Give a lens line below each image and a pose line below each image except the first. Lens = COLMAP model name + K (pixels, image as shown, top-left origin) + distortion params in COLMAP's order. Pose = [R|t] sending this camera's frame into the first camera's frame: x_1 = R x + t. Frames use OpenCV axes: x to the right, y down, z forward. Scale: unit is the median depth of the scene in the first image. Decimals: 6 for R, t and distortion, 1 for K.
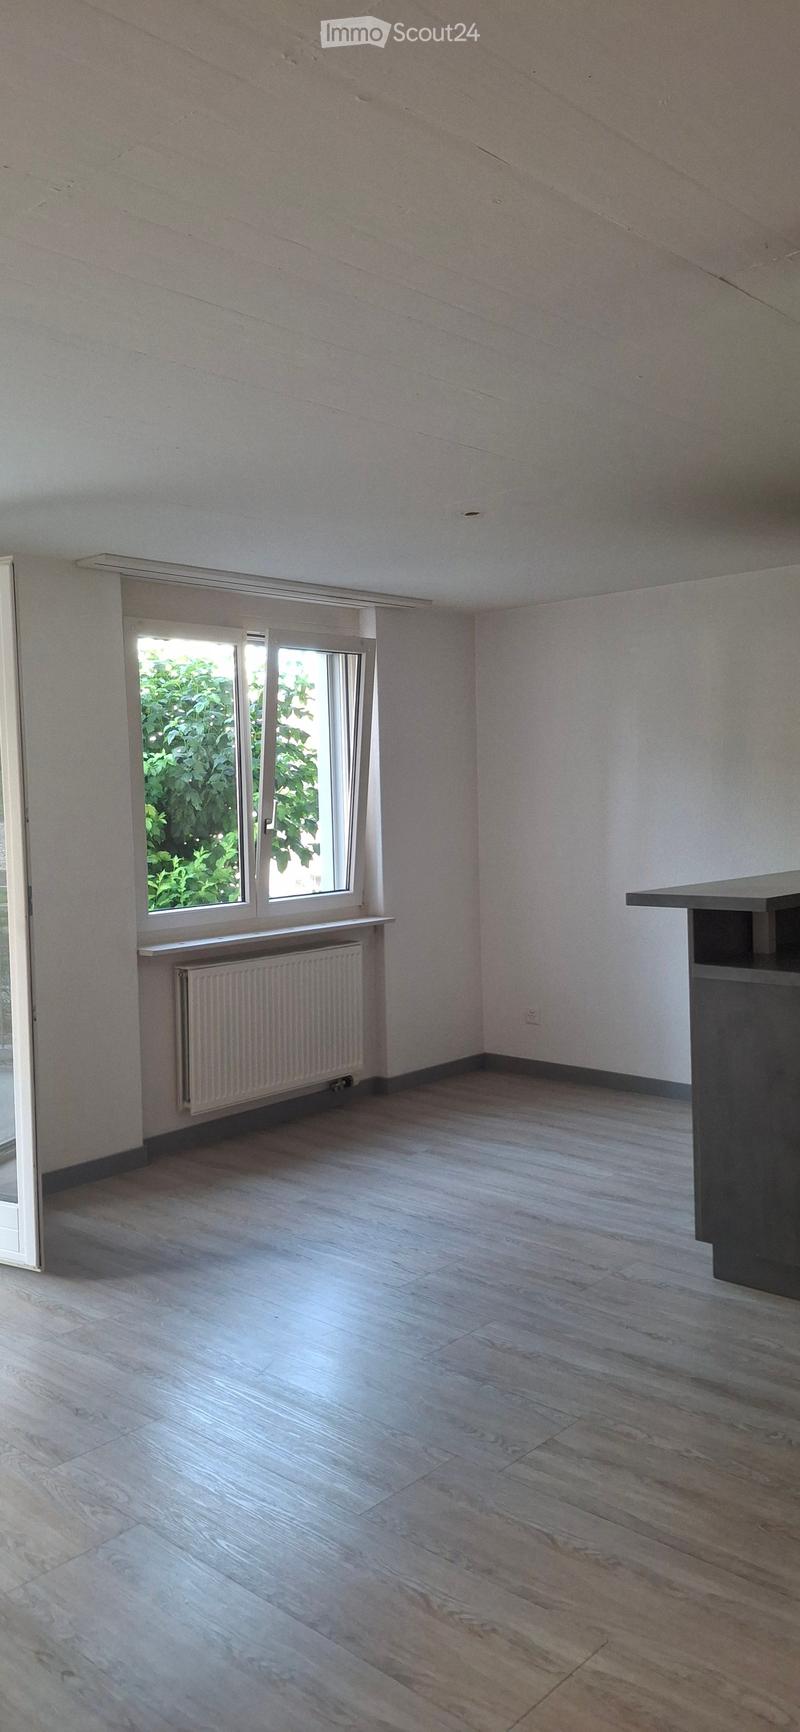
lens RADIAL K [[1278.9, 0, 397.7], [0, 1278.9, 836.6], [0, 0, 1]] dist [0.004156, -0.000695]
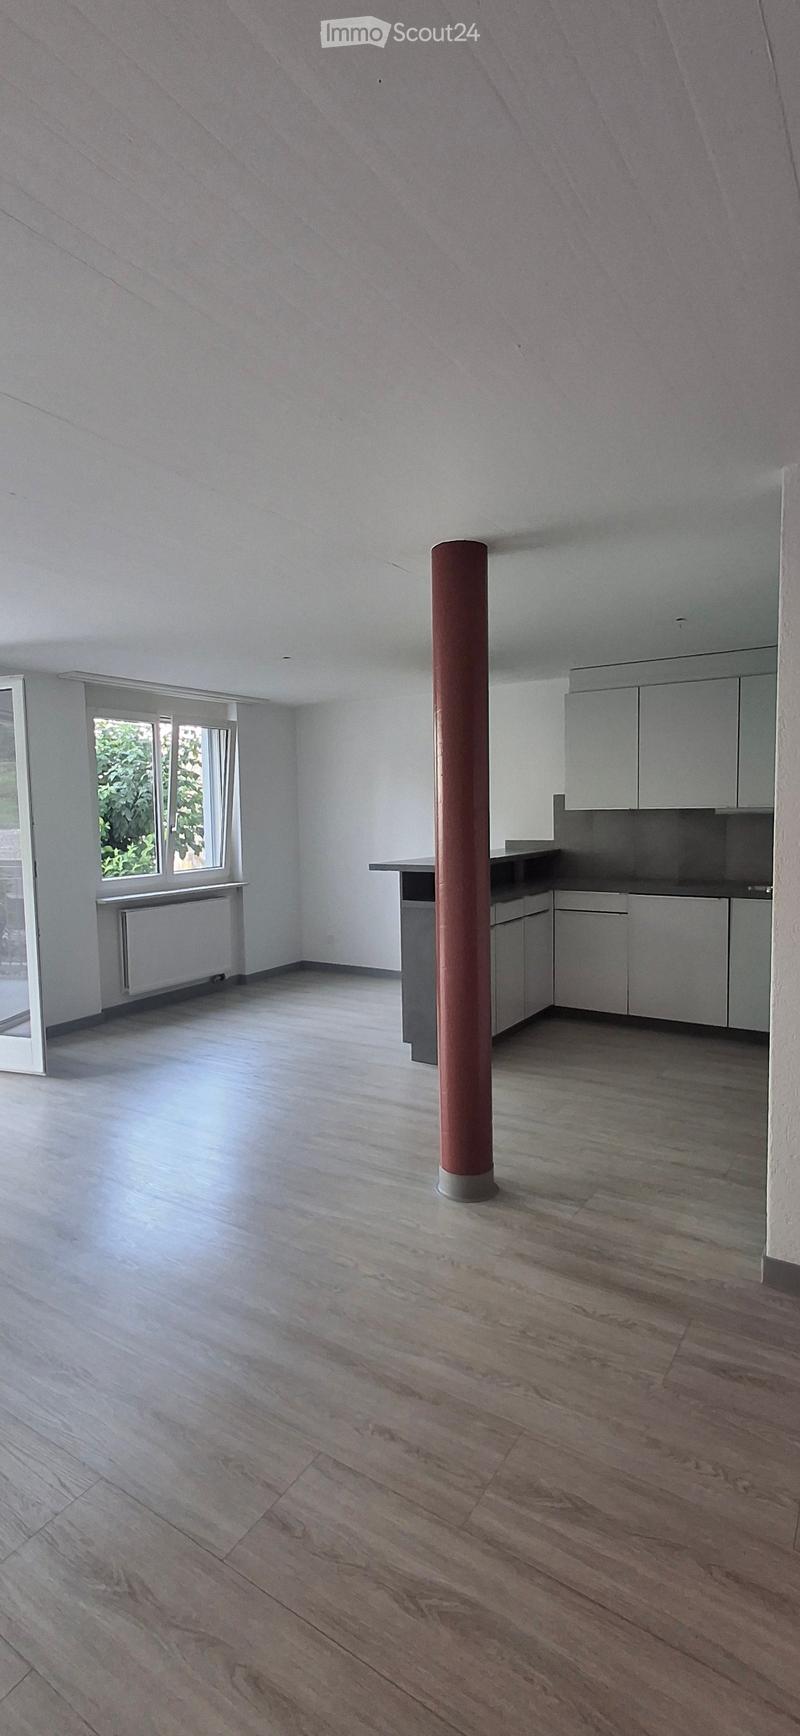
lens RADIAL K [[808.9, 0, 382.7], [0, 808.9, 861.6], [0, 0, 1]] dist [0.003312, 0.001276]
pose [[0.988548, -0.005277, 0.150817, 0.011585], [0.001247, 0.999640, 0.026798, 0.006169], [-0.150905, -0.026303, 0.988198, -0.113267]]
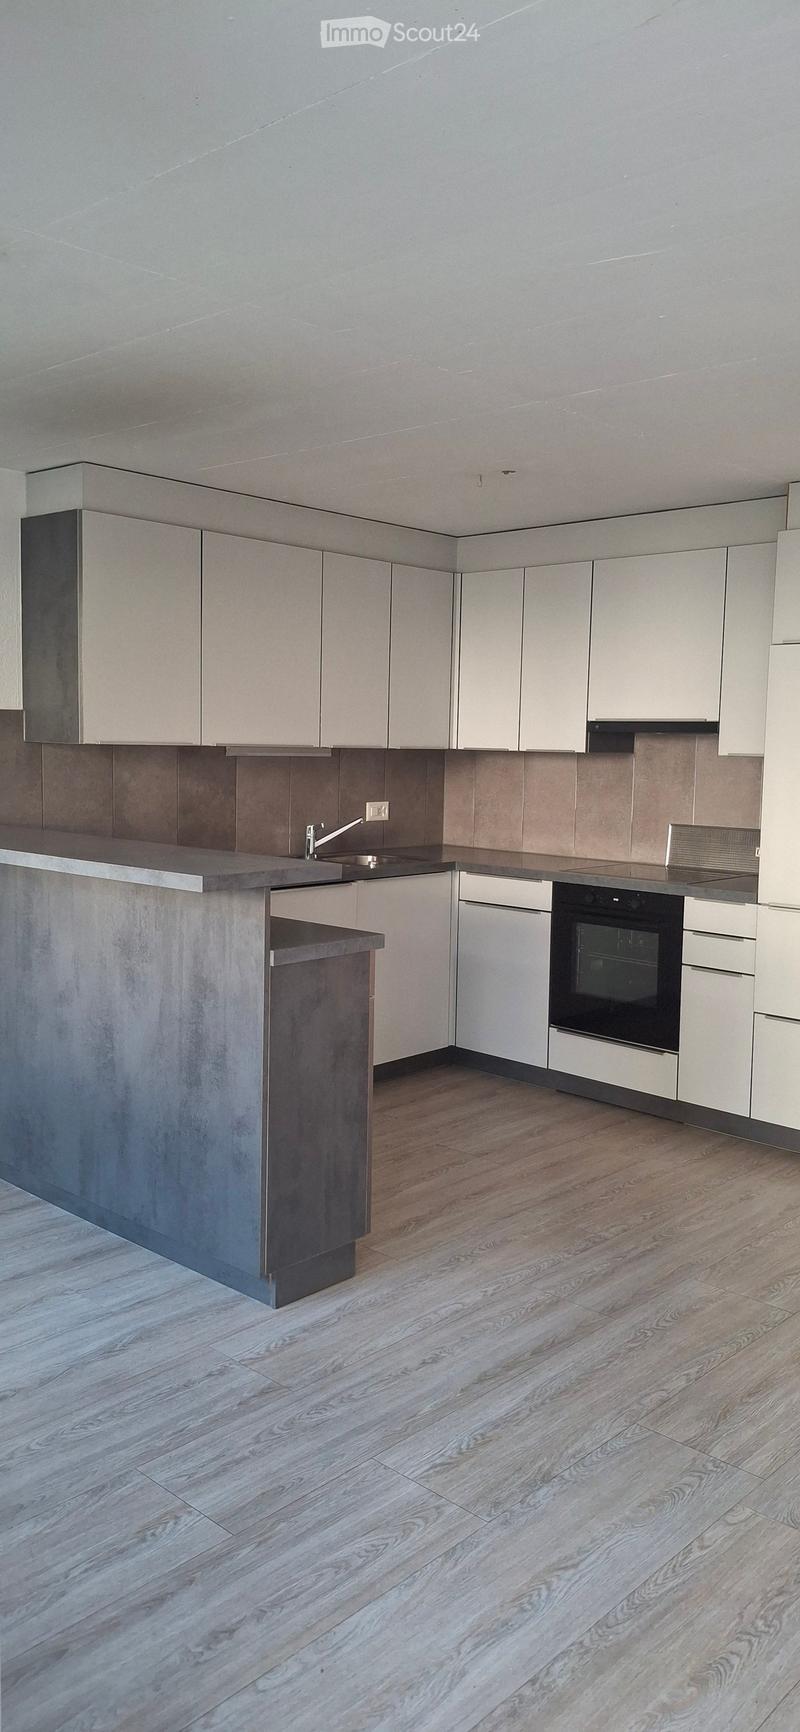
lens RADIAL K [[1294.6, 0, 405.7], [0, 1294.6, 897.4], [0, 0, 1]] dist [0.006335, -0.000380]
pose [[-0.006783, -0.098662, 0.995098, -0.347785], [0.014304, 0.995009, 0.098750, -0.009234], [-0.999875, 0.014904, -0.005338, 0.536572]]
